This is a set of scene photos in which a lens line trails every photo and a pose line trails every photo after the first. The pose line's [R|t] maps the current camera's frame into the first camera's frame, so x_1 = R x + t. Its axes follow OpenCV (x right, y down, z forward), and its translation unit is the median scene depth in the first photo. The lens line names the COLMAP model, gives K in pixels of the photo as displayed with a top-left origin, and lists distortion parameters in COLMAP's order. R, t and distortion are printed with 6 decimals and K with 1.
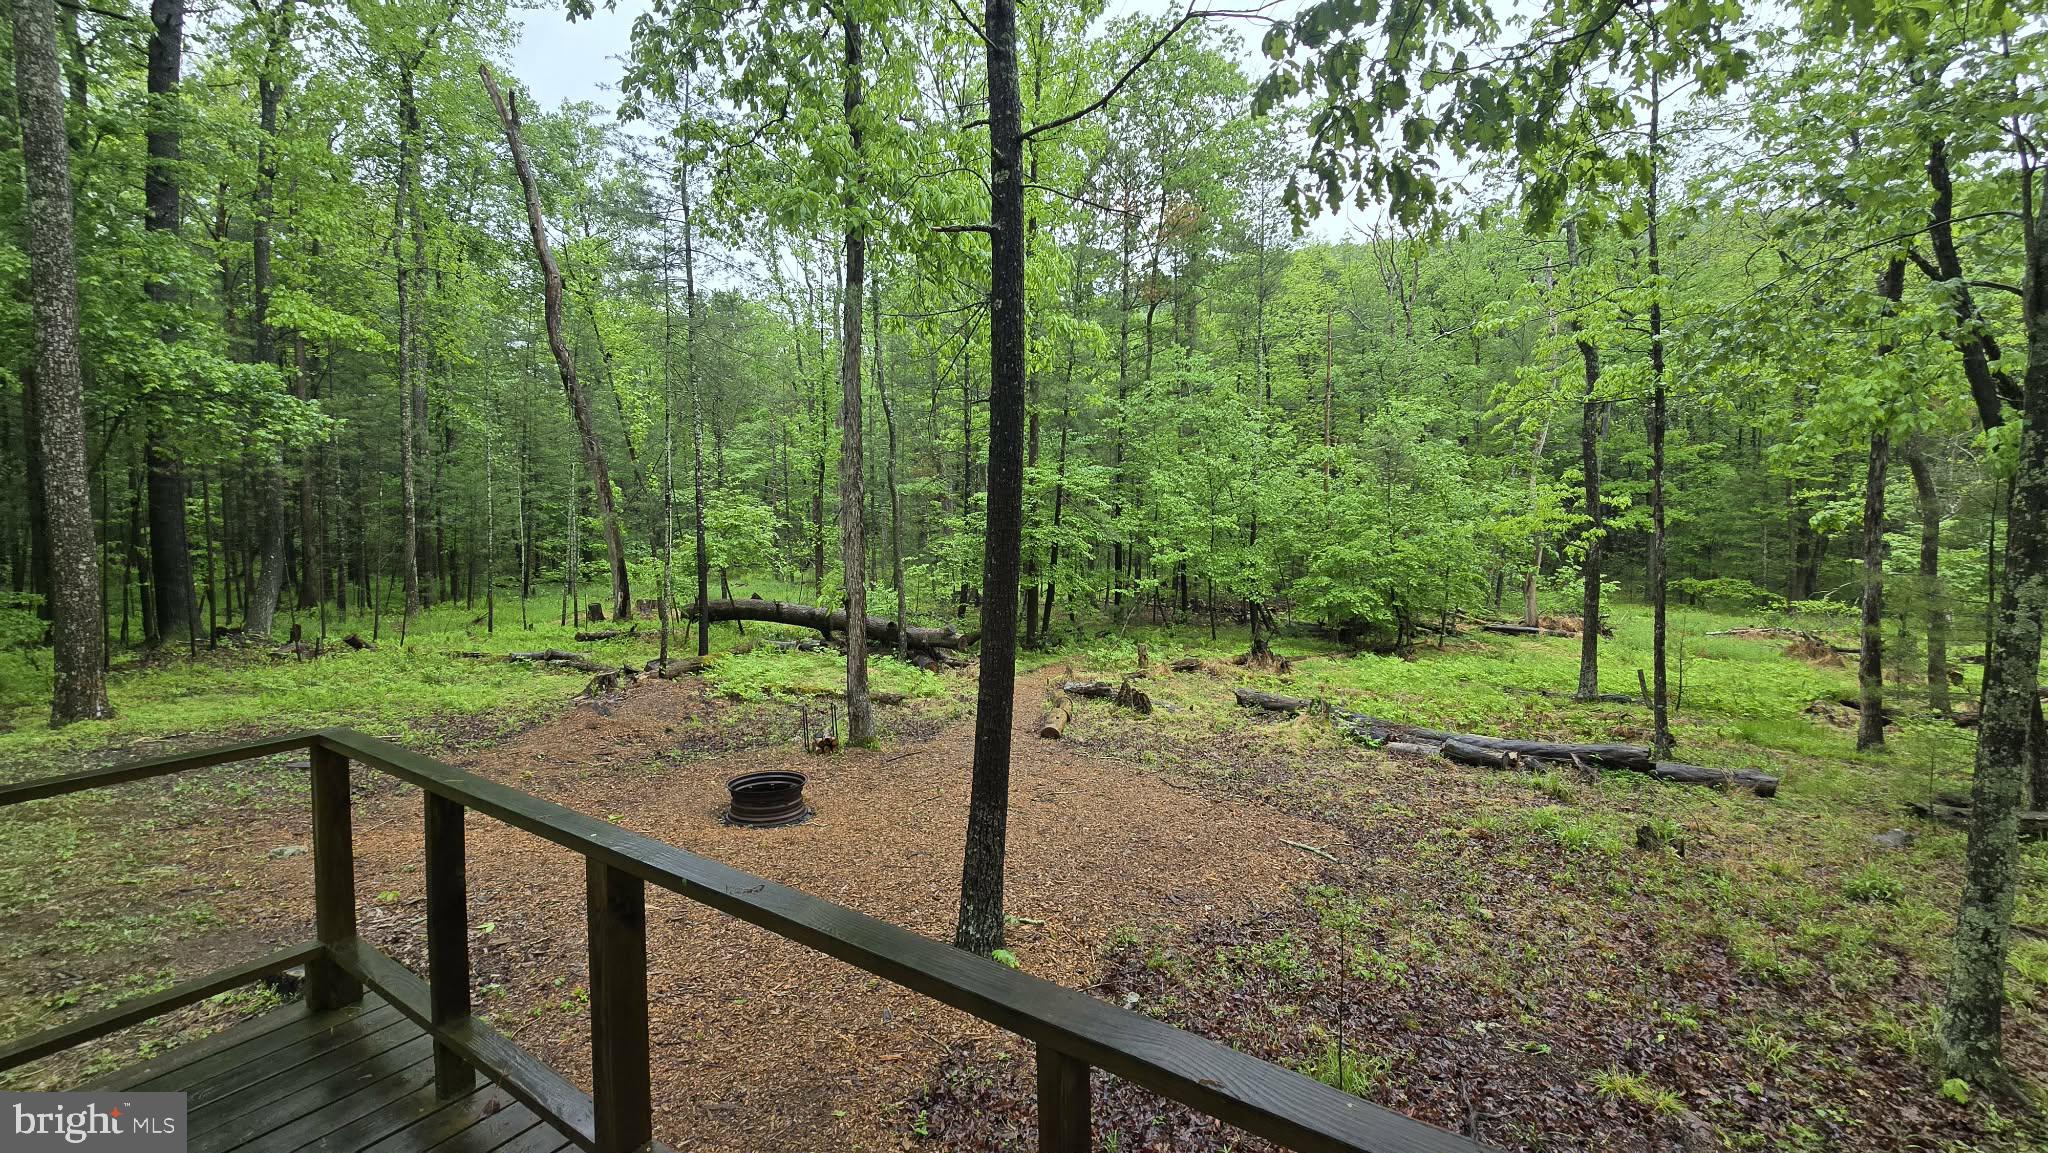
lens RADIAL K [[843.5, 0, 1014.6], [0, 843.5, 562.4], [0, 0, 1]] dist [-0.001878, -0.000152]
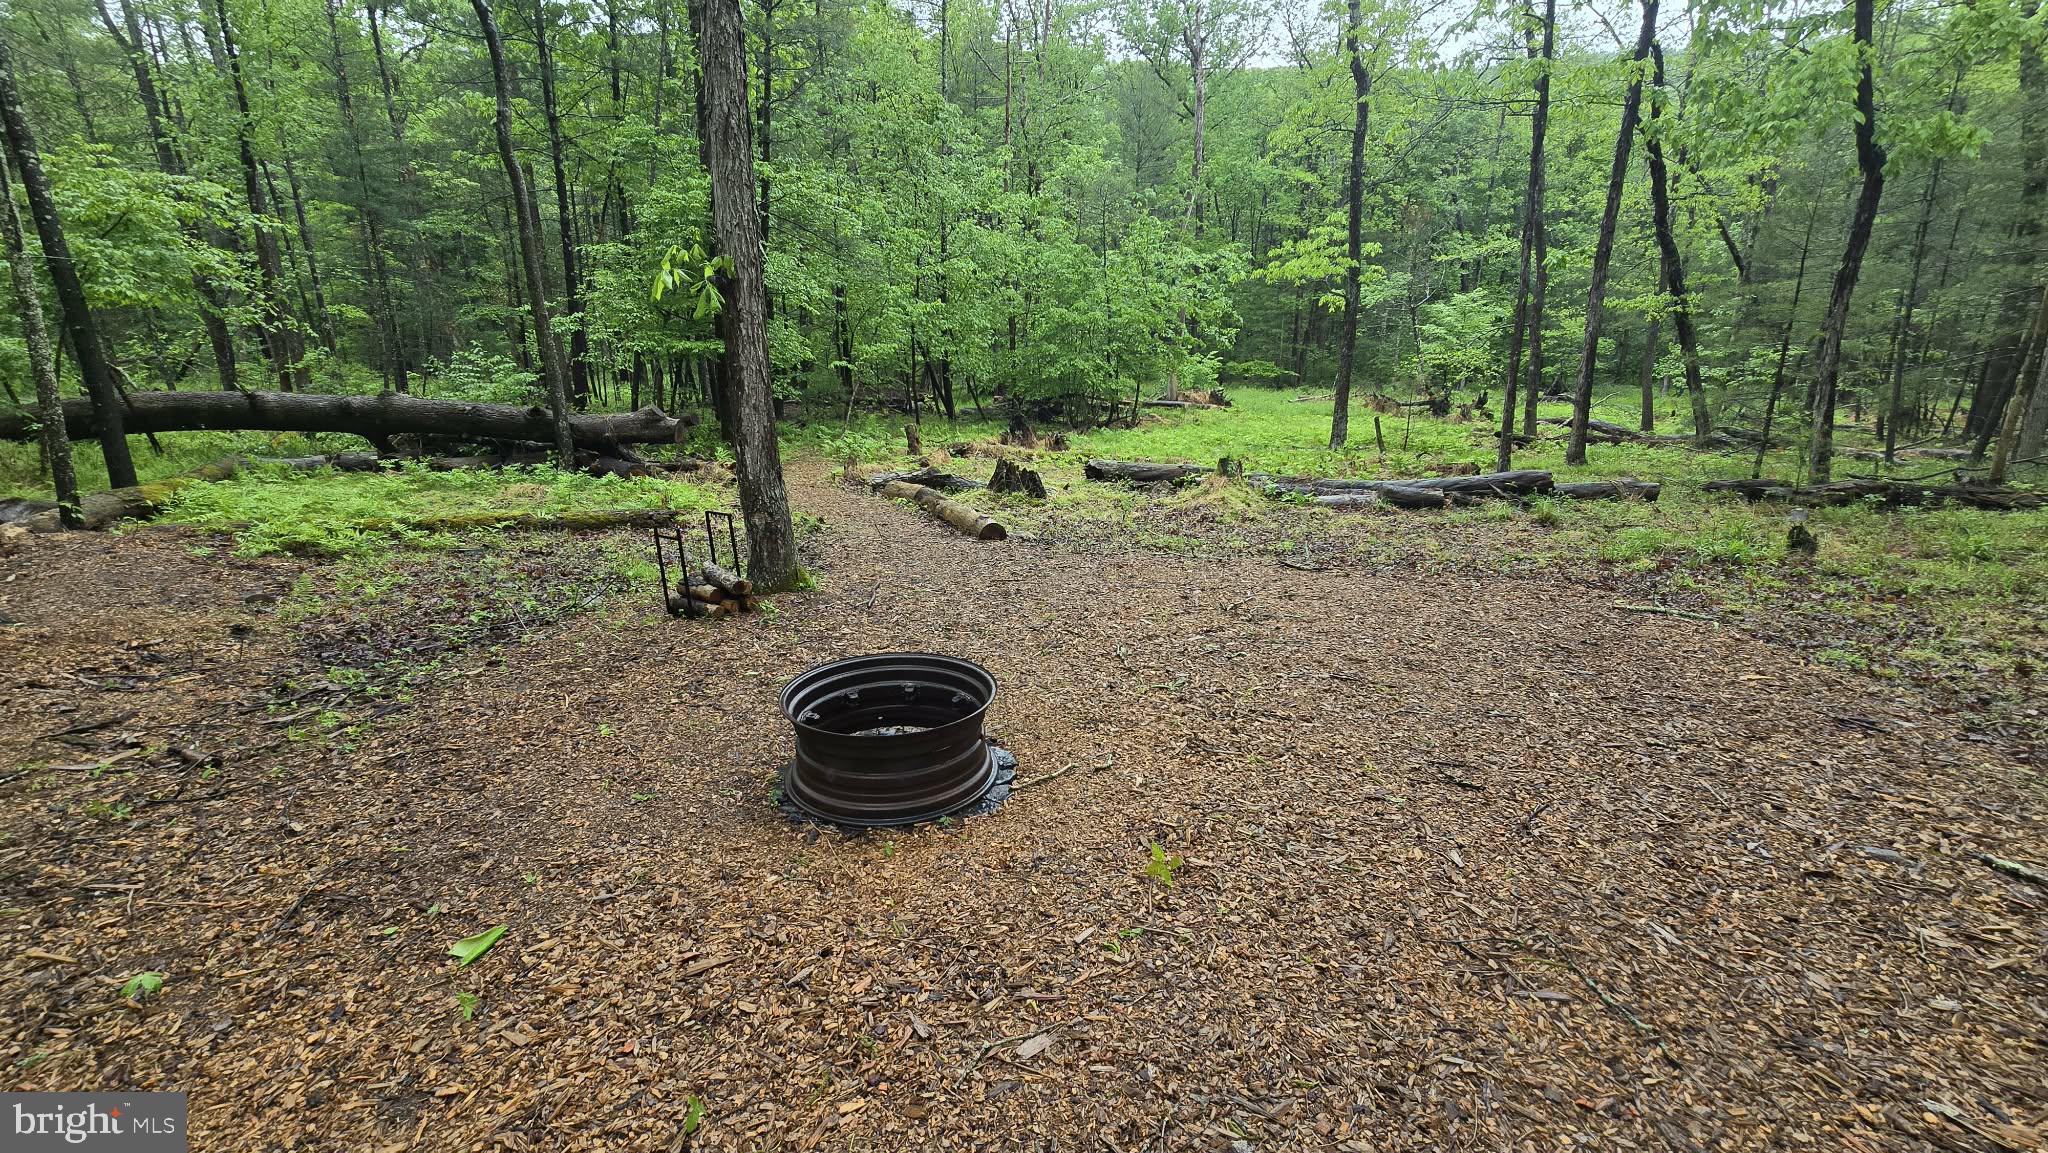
lens RADIAL K [[843.5, 0, 1023.4], [0, 843.5, 577.2], [0, 0, 1]] dist [-0.001878, -0.000152]
pose [[0.833314, -0.147729, 0.532695, -0.249399], [0.023117, 0.972100, 0.233424, 0.071557], [-0.552317, -0.182201, 0.813479, 0.376873]]
